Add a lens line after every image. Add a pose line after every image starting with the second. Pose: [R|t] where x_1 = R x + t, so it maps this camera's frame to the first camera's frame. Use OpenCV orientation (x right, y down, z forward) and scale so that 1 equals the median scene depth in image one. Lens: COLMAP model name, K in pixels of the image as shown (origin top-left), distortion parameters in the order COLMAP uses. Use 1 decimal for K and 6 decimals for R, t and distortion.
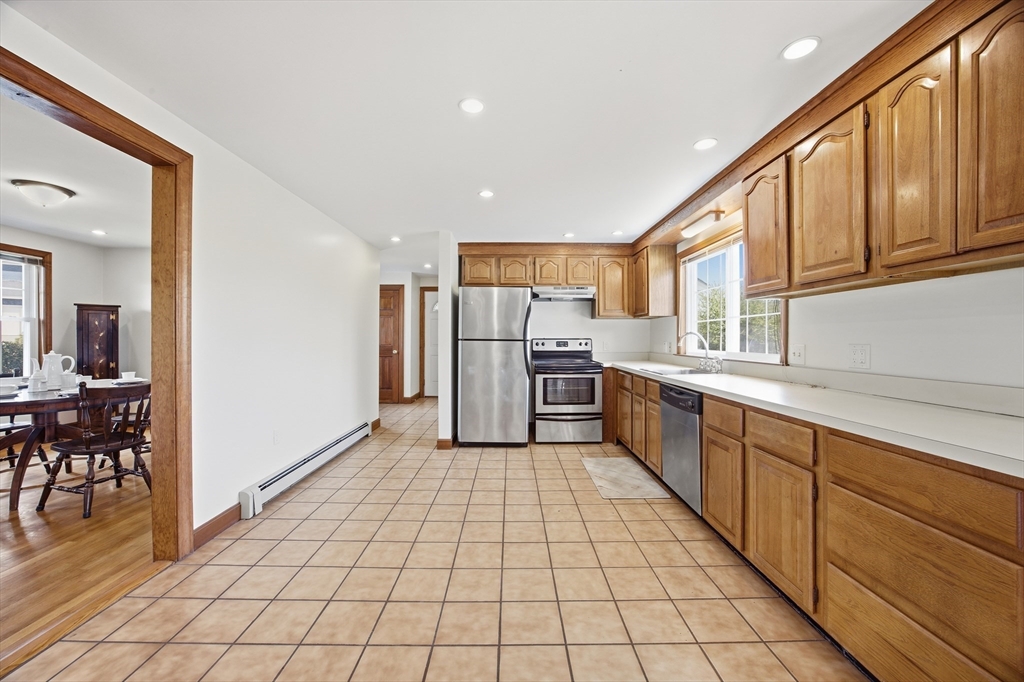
lens RADIAL K [[398.9, 0, 512.3], [0, 398.9, 338.0], [0, 0, 1]] dist [-0.010171, 0.000406]
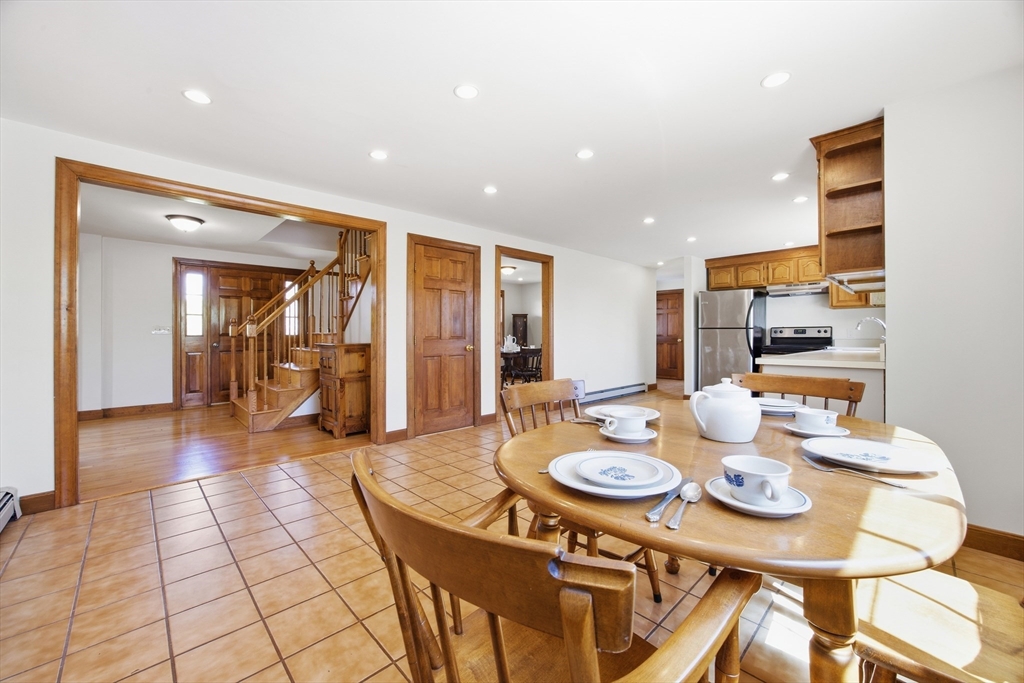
lens RADIAL K [[398.9, 0, 513.2], [0, 398.9, 333.7], [0, 0, 1]] dist [-0.010171, 0.000406]
pose [[0.695985, -0.004501, -0.718043, 0.688191], [0.003114, 0.999990, -0.003250, 0.040612], [0.718050, 0.000025, 0.695992, -0.786980]]
